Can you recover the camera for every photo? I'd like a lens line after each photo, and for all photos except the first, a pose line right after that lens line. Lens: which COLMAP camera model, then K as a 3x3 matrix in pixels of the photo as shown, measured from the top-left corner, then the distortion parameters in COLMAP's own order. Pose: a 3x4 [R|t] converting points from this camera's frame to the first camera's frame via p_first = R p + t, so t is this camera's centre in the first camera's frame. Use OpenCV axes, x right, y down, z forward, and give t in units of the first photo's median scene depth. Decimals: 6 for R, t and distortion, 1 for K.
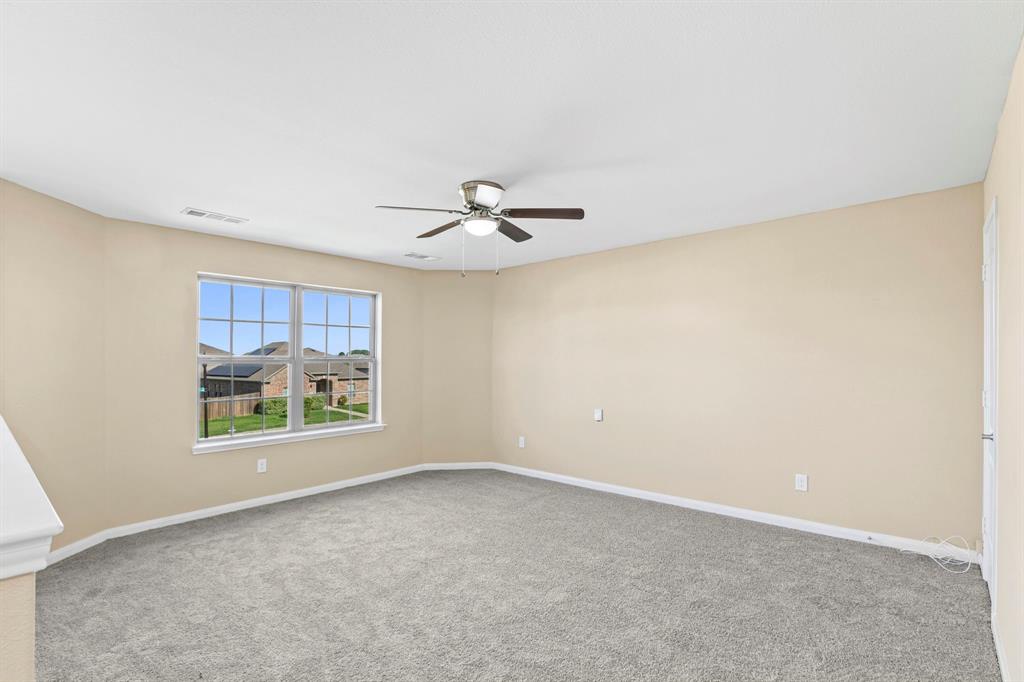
lens RADIAL K [[475.6, 0, 515.8], [0, 475.6, 352.9], [0, 0, 1]] dist [-0.000489, -0.000246]
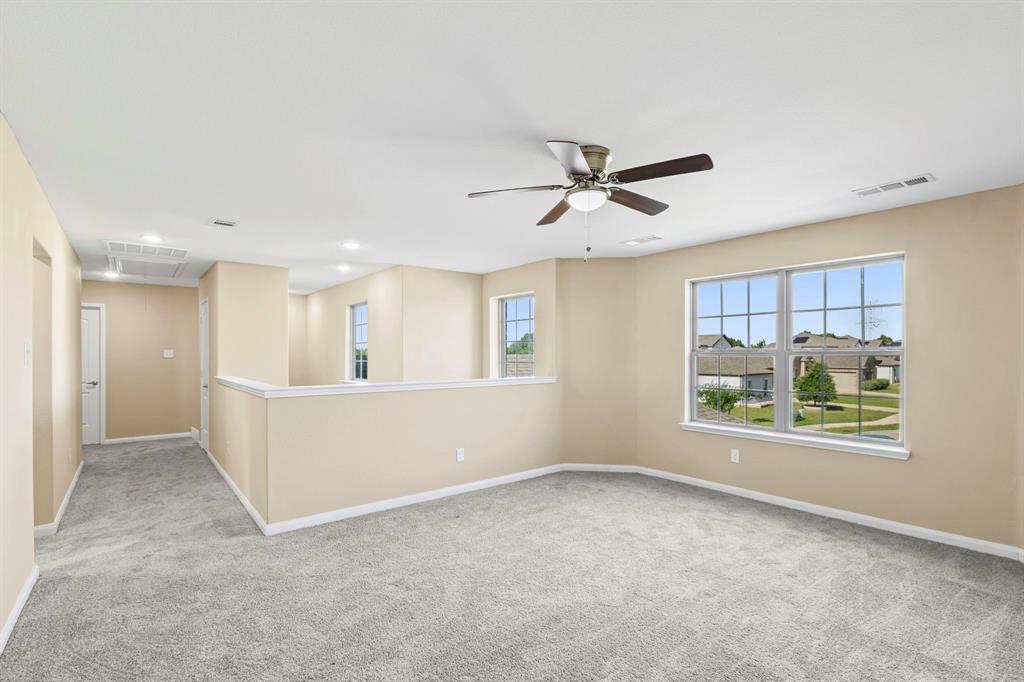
lens RADIAL K [[475.6, 0, 515.8], [0, 475.6, 352.9], [0, 0, 1]] dist [-0.000489, -0.000246]
pose [[-0.143651, 0.008875, -0.989589, 0.562834], [0.017826, 0.999821, 0.006380, 0.000316], [0.989468, -0.016724, -0.143783, 0.708960]]
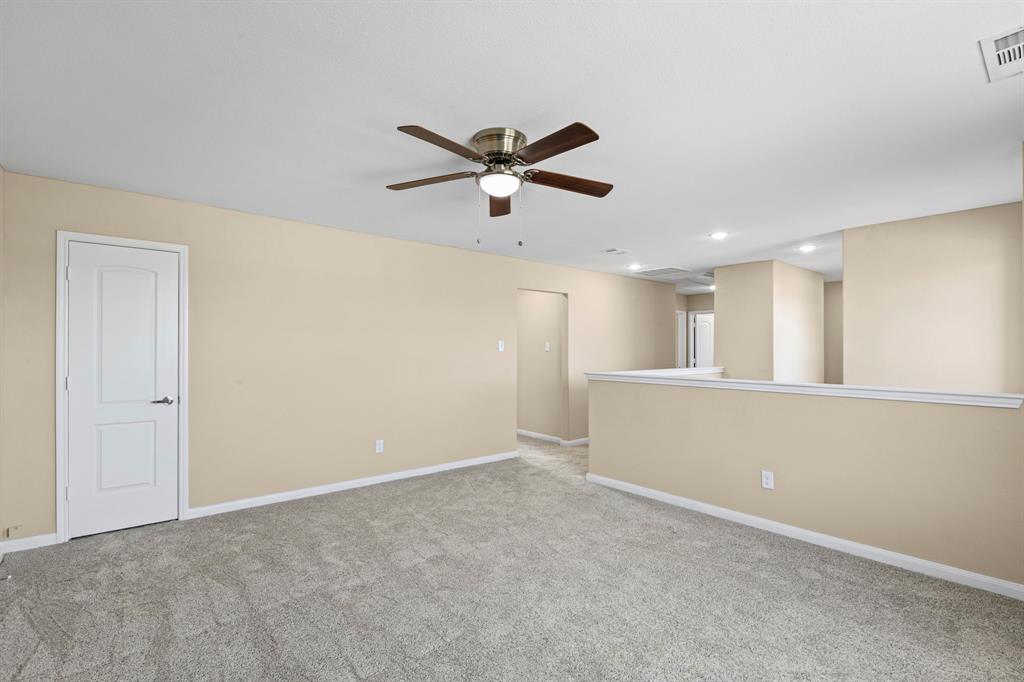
lens RADIAL K [[475.6, 0, 515.8], [0, 475.6, 352.9], [0, 0, 1]] dist [-0.000489, -0.000246]
pose [[-0.992520, 0.009383, 0.121722, -0.151680], [0.008498, 0.999934, -0.007787, 0.018992], [-0.121787, -0.006694, -0.992534, 1.290456]]
